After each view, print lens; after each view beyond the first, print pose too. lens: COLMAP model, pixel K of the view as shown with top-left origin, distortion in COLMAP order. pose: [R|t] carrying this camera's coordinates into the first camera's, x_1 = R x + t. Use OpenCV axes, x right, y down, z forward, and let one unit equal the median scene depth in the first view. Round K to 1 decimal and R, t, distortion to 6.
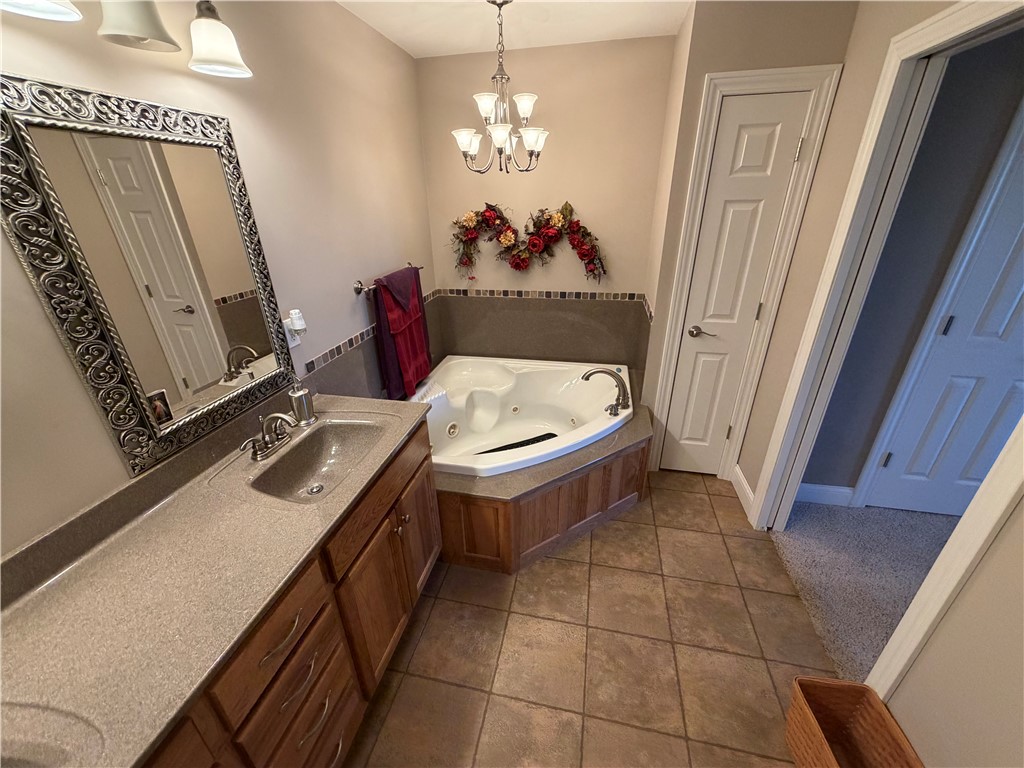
lens RADIAL K [[406.8, 0, 509.3], [0, 406.8, 387.1], [0, 0, 1]] dist [-0.000933, -0.000433]
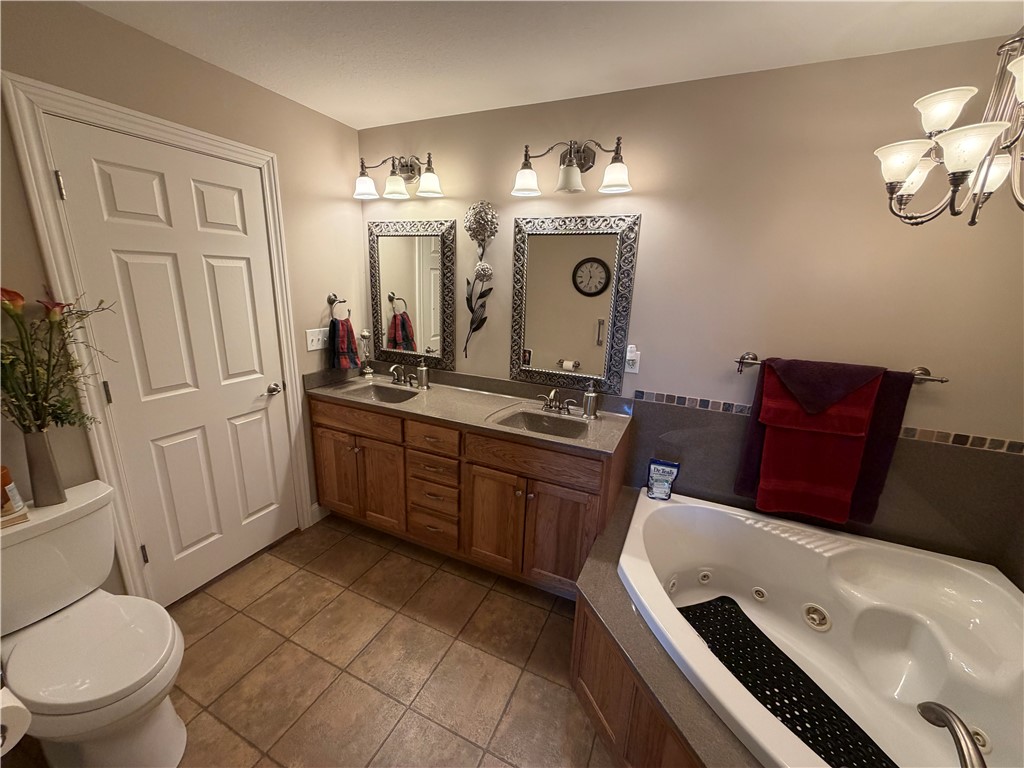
lens RADIAL K [[406.8, 0, 507.9], [0, 406.8, 384.2], [0, 0, 1]] dist [-0.000933, -0.000433]
pose [[-0.218510, 0.268200, -0.938255, 0.768914], [-0.439563, 0.831368, 0.340017, -0.332255], [0.871228, 0.486719, -0.063771, 0.744732]]
